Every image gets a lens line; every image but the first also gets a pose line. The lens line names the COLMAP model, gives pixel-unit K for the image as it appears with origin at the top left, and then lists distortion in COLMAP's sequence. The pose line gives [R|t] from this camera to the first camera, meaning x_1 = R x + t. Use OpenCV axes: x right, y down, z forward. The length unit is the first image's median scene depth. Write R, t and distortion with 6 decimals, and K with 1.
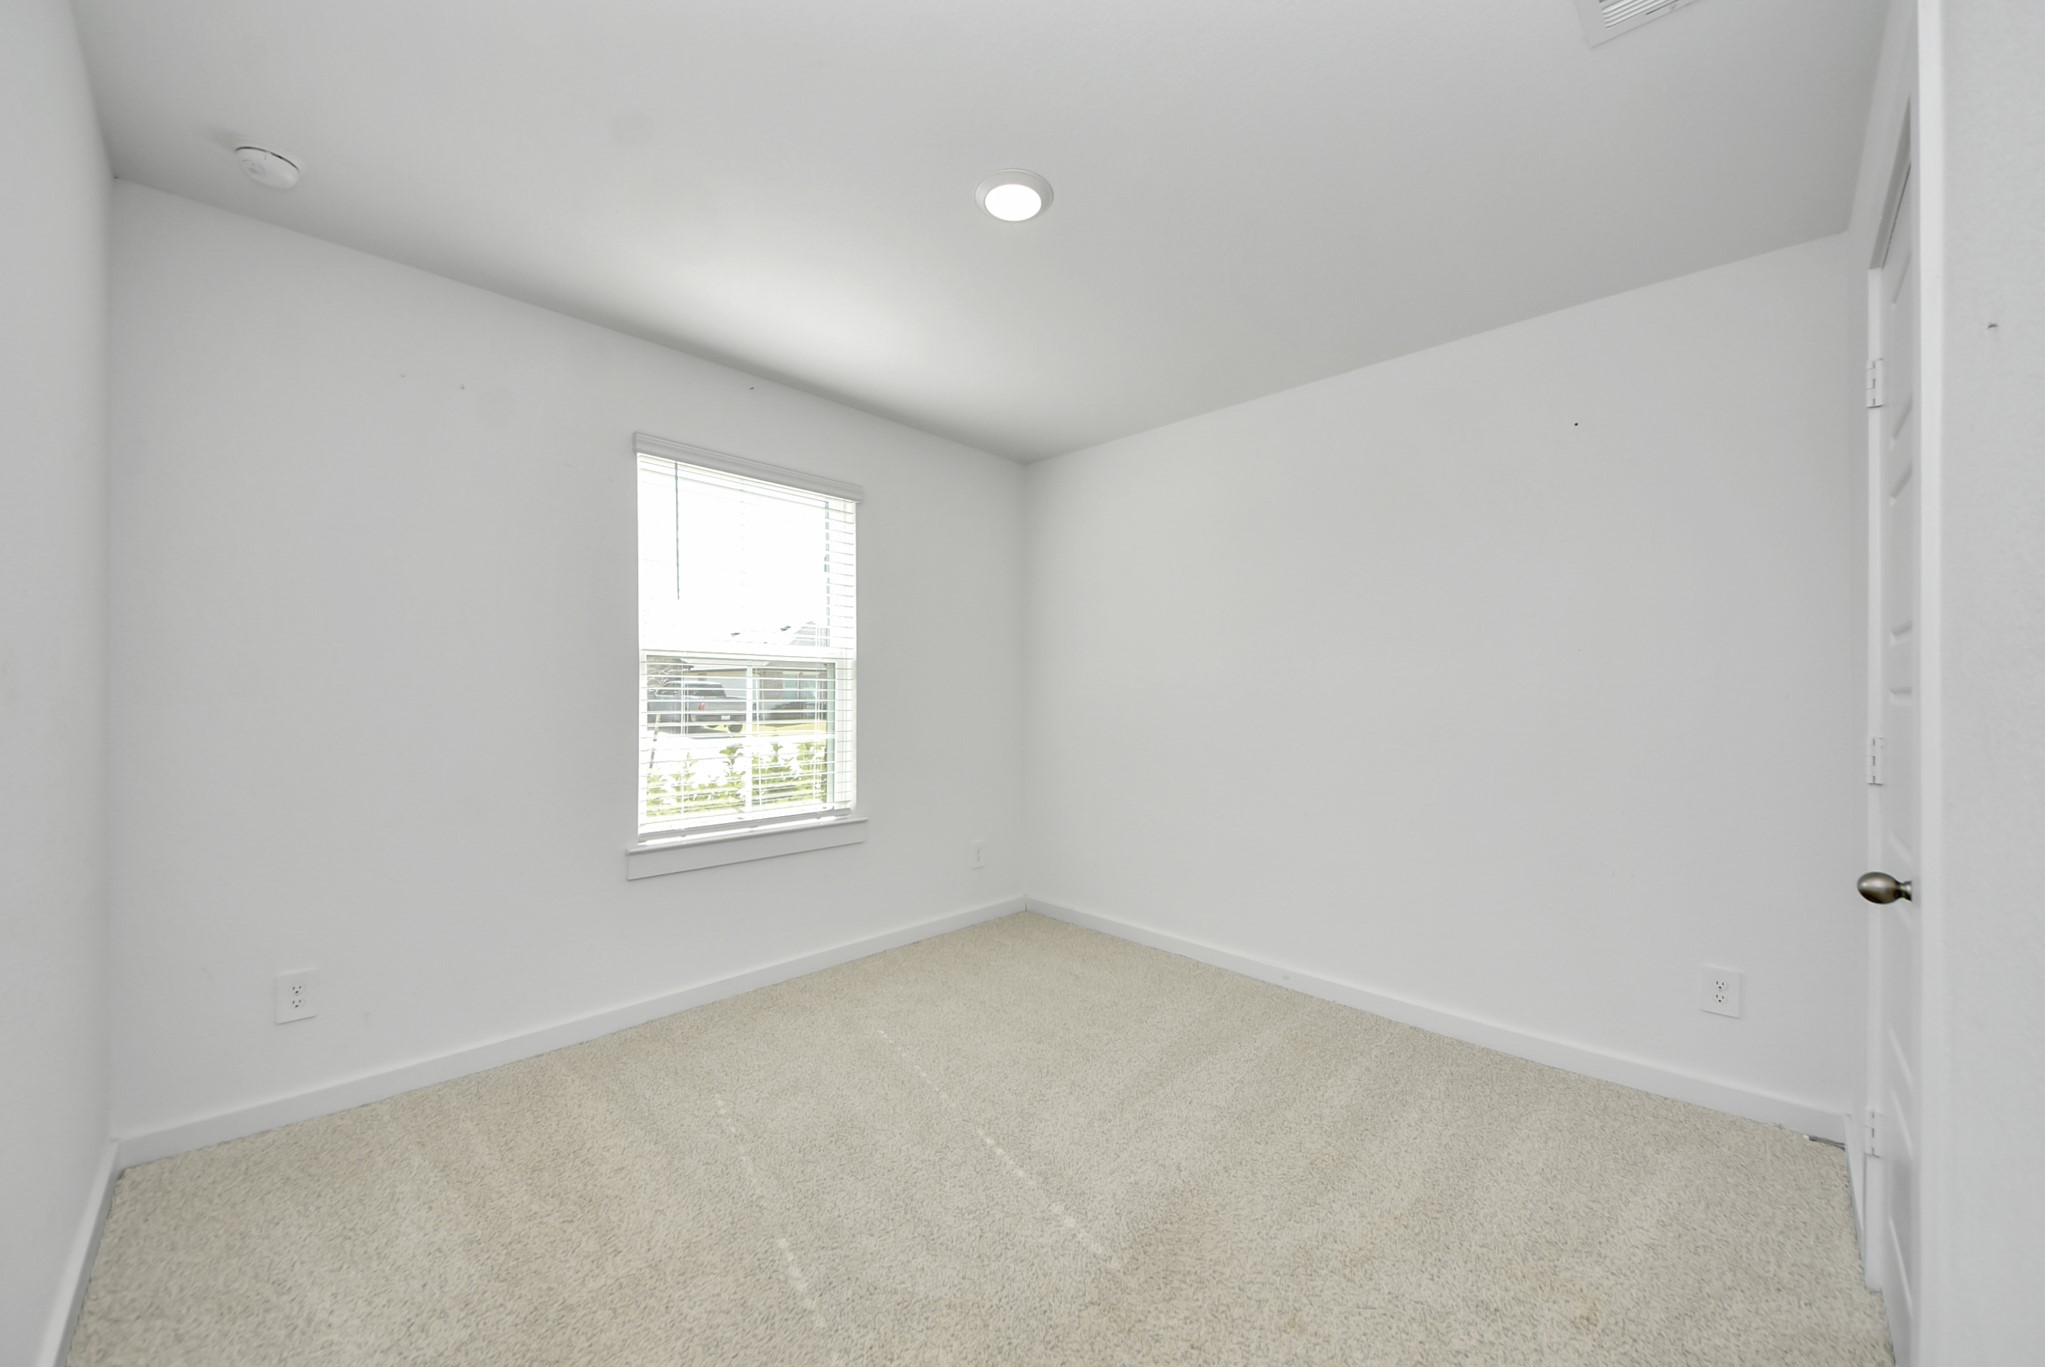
lens RADIAL K [[738.5, 0, 1005.9], [0, 738.5, 686.6], [0, 0, 1]] dist [-0.017924, -0.000751]
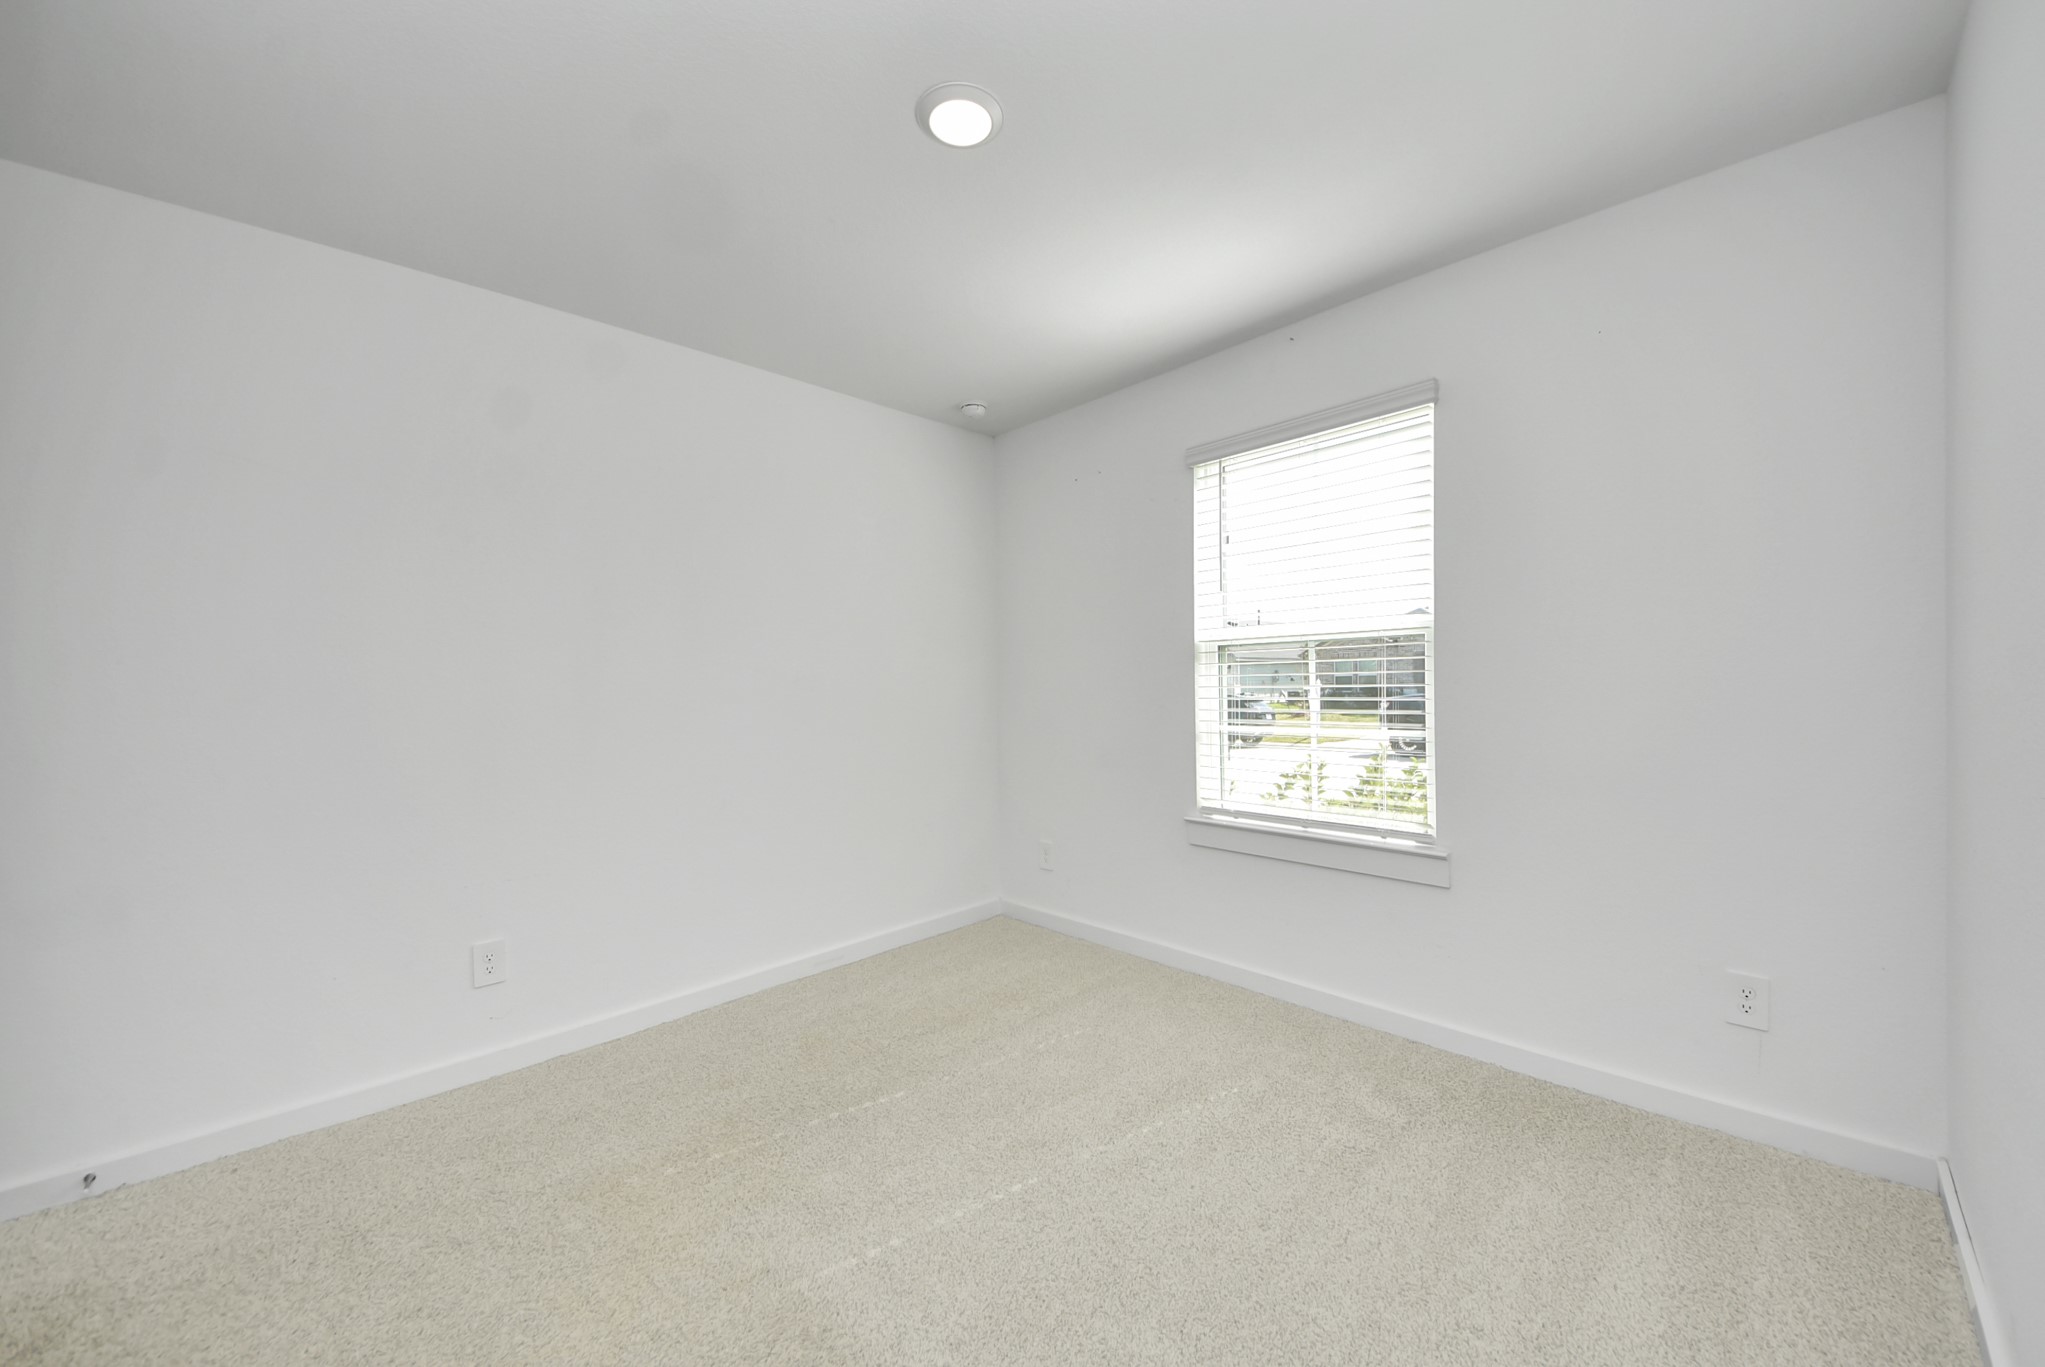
lens RADIAL K [[738.5, 0, 1017.5], [0, 738.5, 674.6], [0, 0, 1]] dist [-0.017924, -0.000751]
pose [[-0.044060, -0.021083, -0.998806, 0.570995], [0.025685, 0.999423, -0.022229, 0.016424], [0.998699, -0.026634, -0.043493, 0.699518]]
